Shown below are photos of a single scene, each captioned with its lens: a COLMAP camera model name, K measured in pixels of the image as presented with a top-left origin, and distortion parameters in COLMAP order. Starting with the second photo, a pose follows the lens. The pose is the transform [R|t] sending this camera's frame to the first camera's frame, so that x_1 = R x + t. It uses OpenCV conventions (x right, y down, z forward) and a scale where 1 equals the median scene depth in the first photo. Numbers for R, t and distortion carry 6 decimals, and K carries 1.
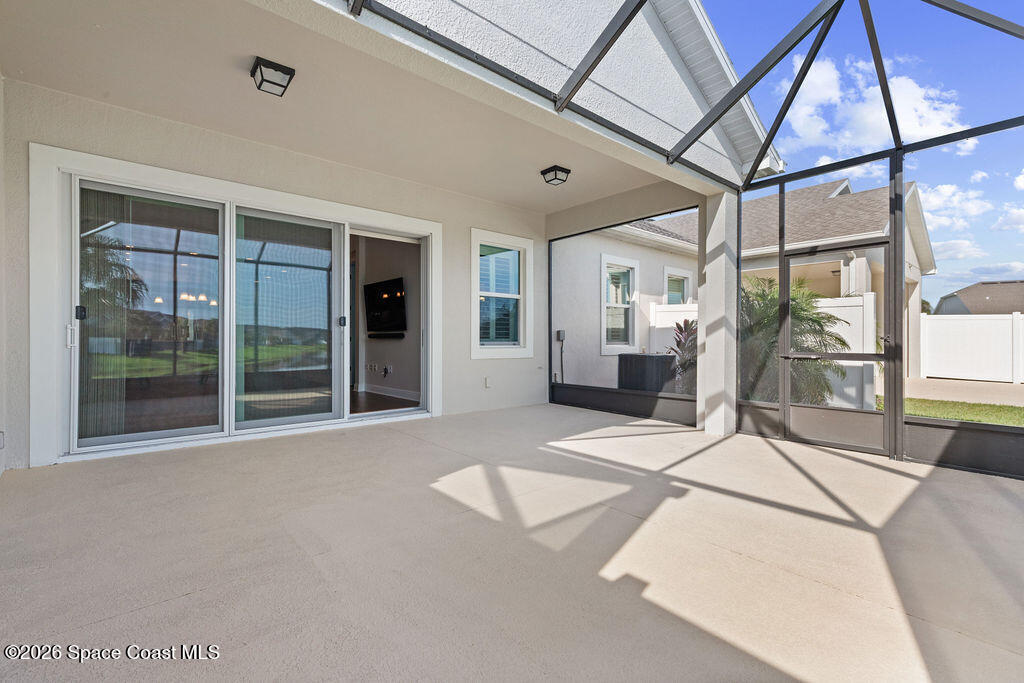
lens RADIAL K [[458.8, 0, 510.9], [0, 458.8, 340.8], [0, 0, 1]] dist [0.003338, 0.000213]
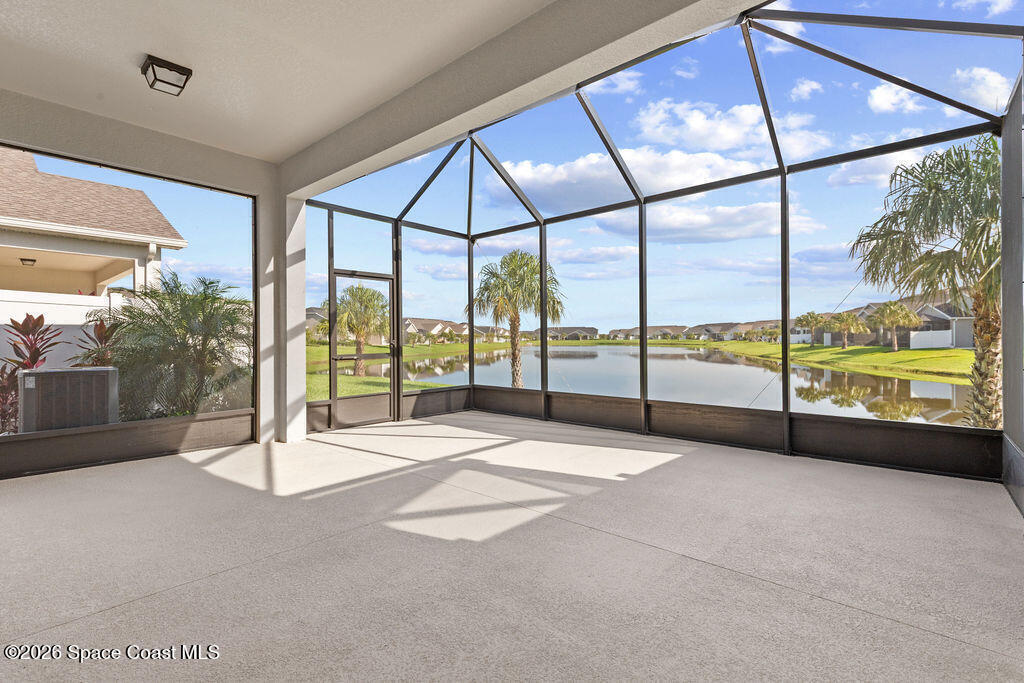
lens RADIAL K [[458.8, 0, 510.9], [0, 458.8, 340.8], [0, 0, 1]] dist [0.003338, 0.000213]
pose [[-0.134035, -0.003549, 0.990970, -0.916523], [0.004477, 0.999981, 0.004187, -0.020528], [-0.990966, 0.004998, -0.134017, 1.023893]]
